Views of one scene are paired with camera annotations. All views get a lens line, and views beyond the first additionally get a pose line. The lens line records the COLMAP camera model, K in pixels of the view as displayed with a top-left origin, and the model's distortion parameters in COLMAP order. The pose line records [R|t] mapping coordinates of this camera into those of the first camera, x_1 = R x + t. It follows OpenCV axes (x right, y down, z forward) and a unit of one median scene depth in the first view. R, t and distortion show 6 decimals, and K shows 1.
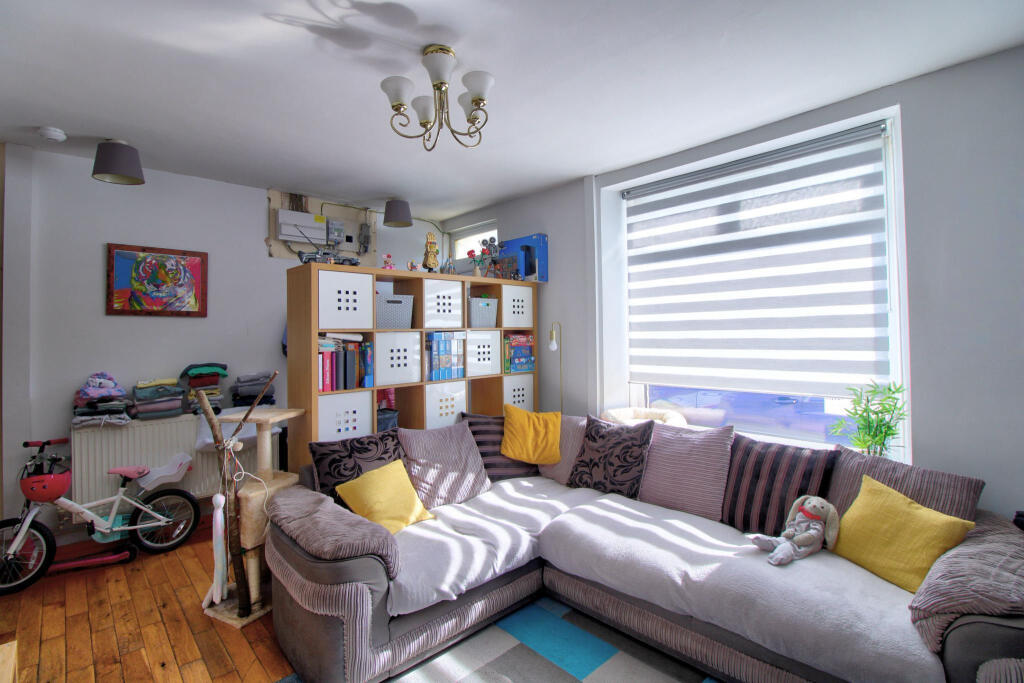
lens RADIAL K [[474.1, 0, 515.2], [0, 474.1, 327.5], [0, 0, 1]] dist [-0.012704, -0.001449]
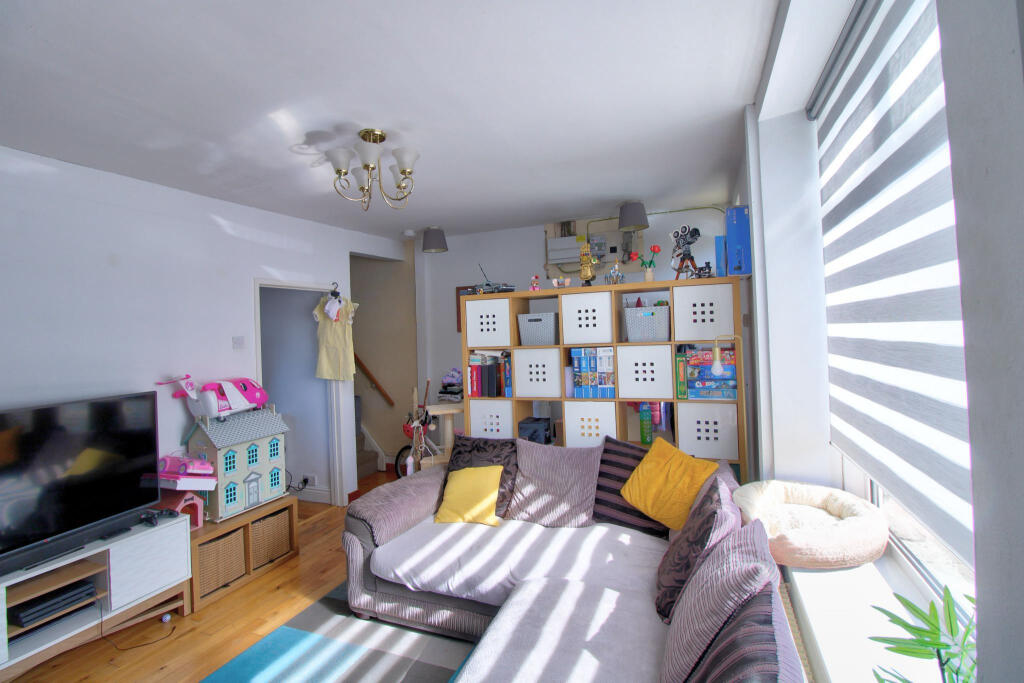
lens RADIAL K [[474.1, 0, 515.2], [0, 474.1, 327.5], [0, 0, 1]] dist [-0.012704, -0.001449]
pose [[0.424305, -0.010112, -0.905463, 0.677403], [0.040623, 0.999143, 0.007878, -0.046753], [0.904608, -0.040126, 0.424352, 0.491040]]
